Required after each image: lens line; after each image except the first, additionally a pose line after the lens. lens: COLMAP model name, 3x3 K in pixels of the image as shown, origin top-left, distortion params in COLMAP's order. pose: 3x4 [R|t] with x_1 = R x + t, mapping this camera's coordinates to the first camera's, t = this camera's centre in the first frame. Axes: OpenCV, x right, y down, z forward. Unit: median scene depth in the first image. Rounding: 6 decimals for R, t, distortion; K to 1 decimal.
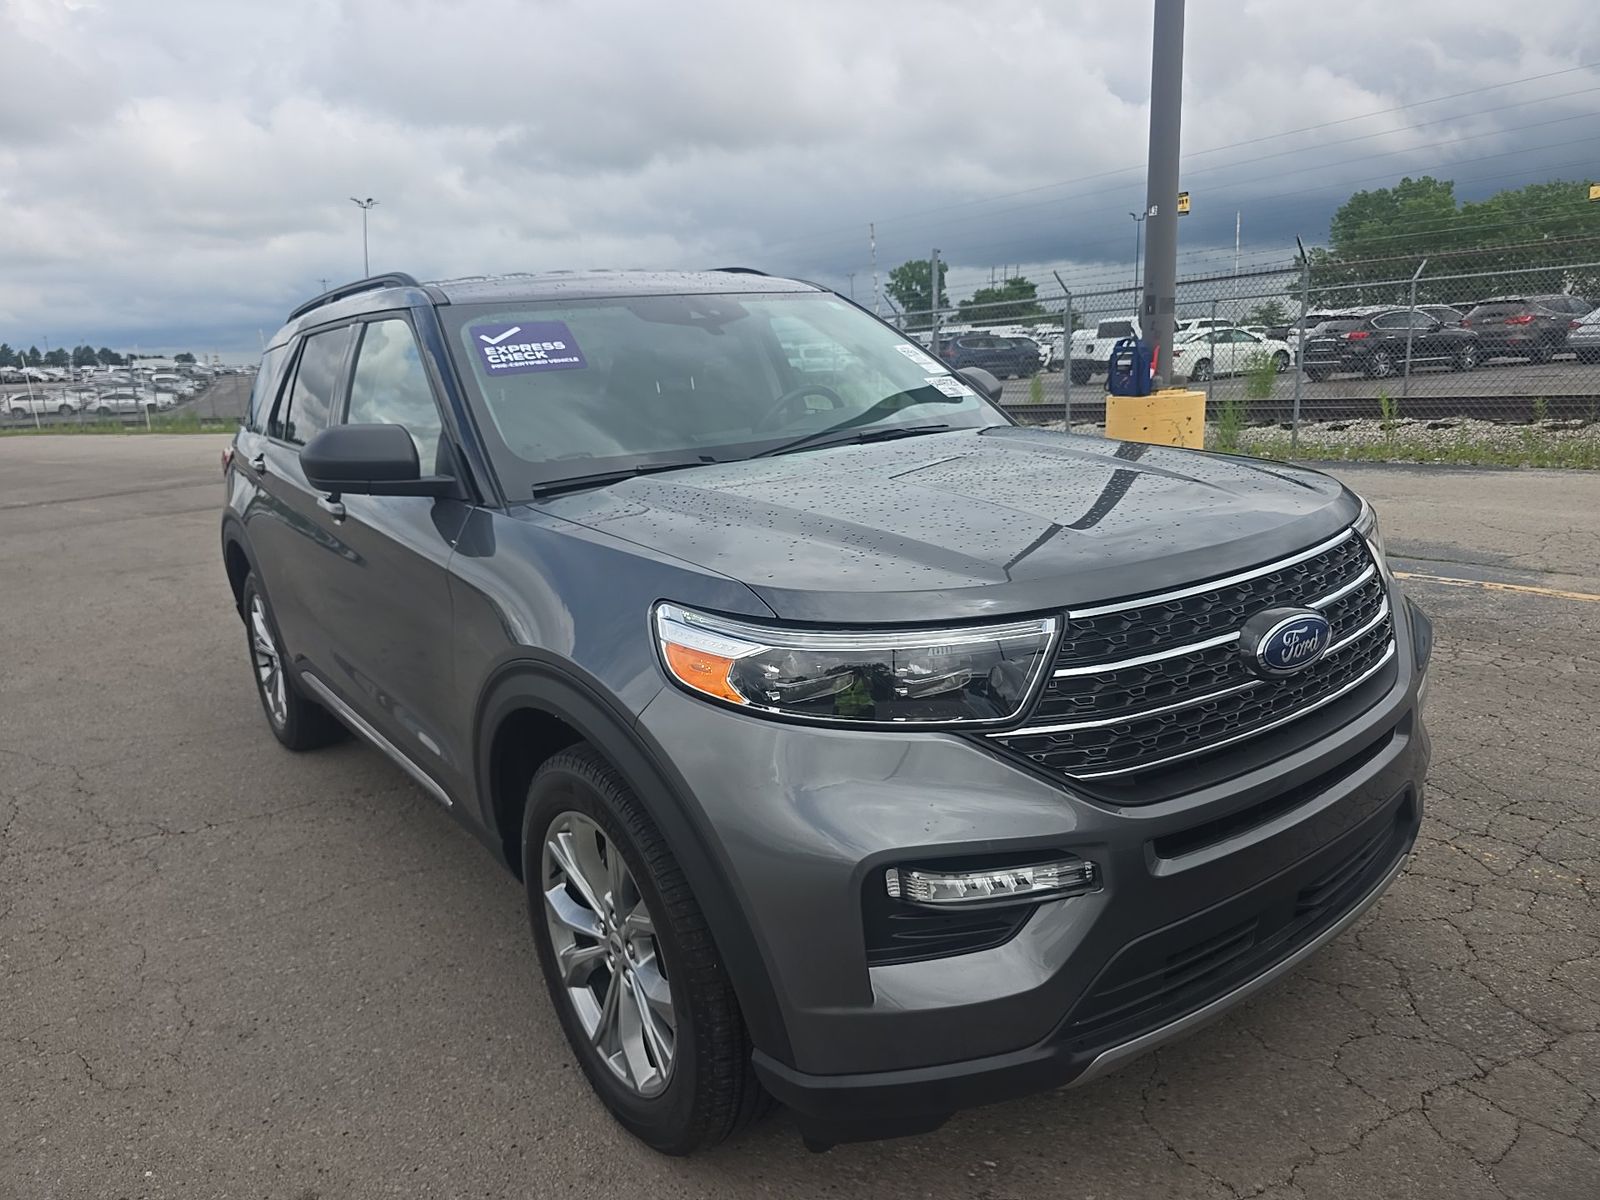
lens RADIAL K [[1094.4, 0, 801.2], [0, 1094.4, 604.6], [0, 0, 1]] dist [0.054816, -0.055219]
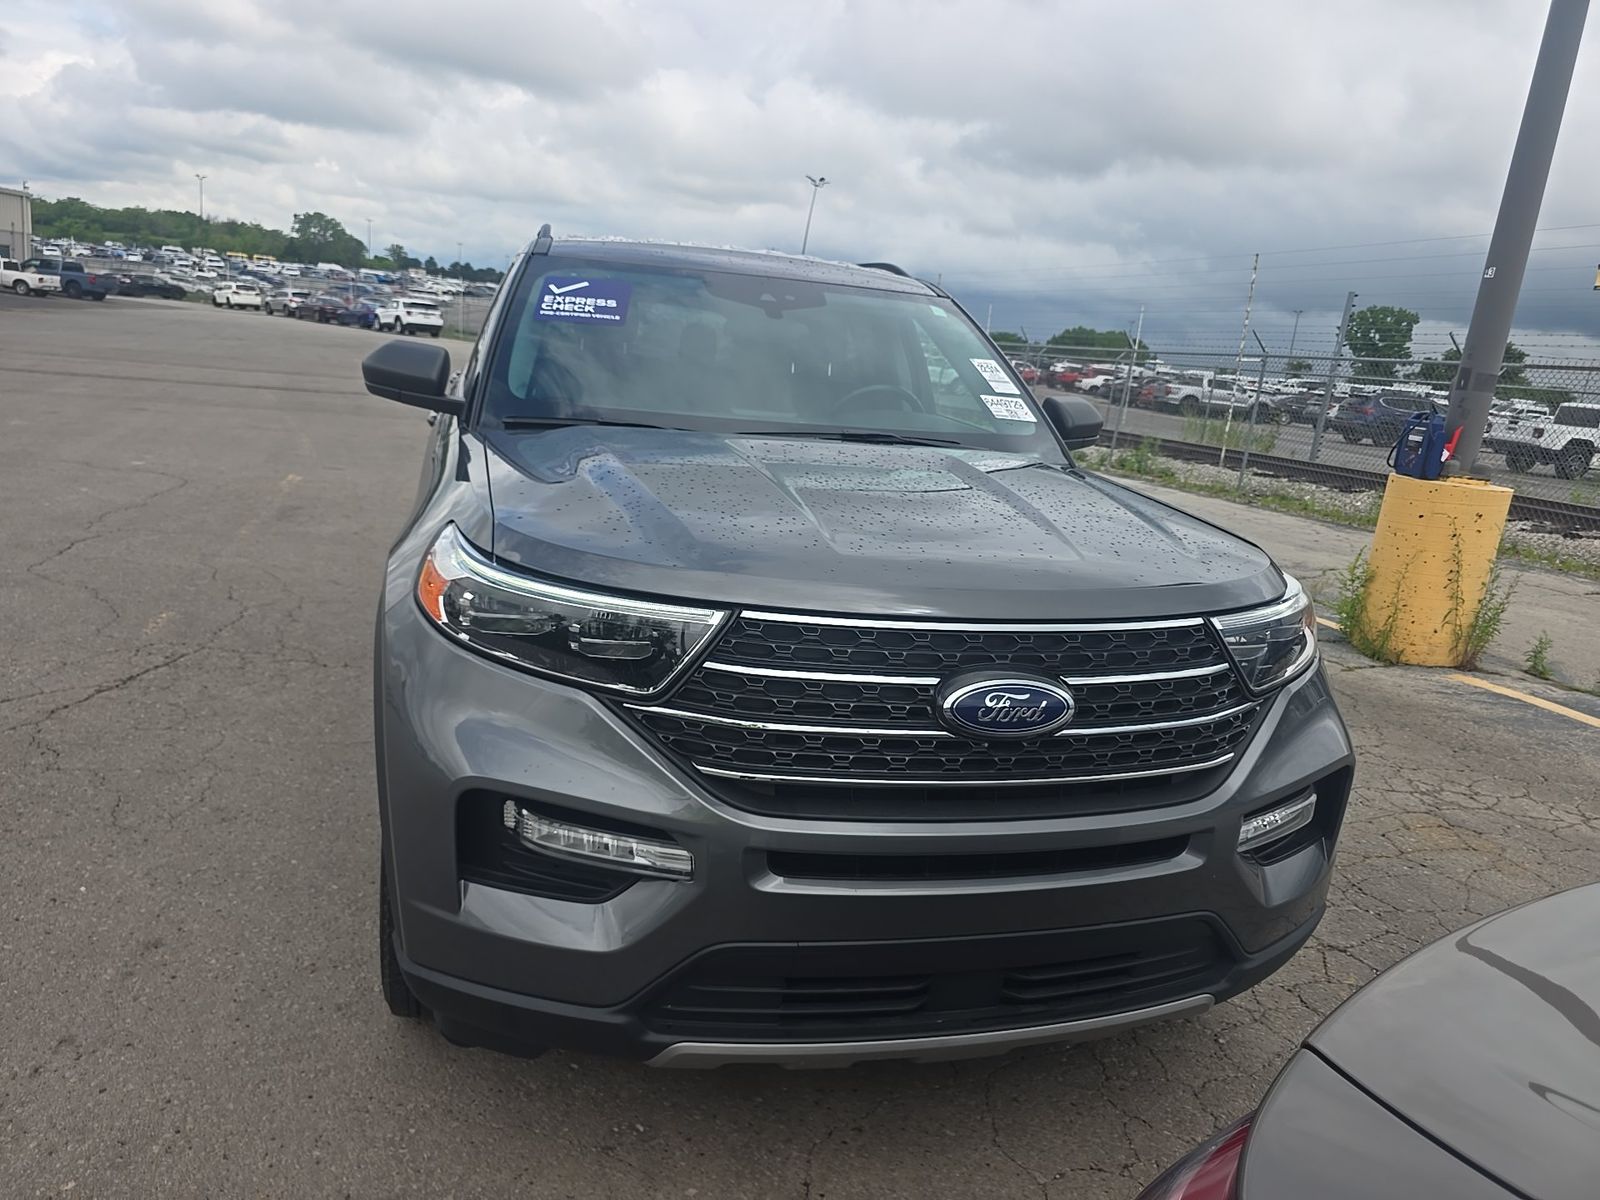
lens RADIAL K [[1095.6, 0, 800.0], [0, 1095.6, 600.0], [0, 0, 1]] dist [0.038724, -0.034383]
pose [[0.919193, 0.228633, -0.320641, 0.156244], [-0.229862, 0.972609, 0.034563, -0.012606], [0.319760, 0.041933, 0.946570, 0.016314]]
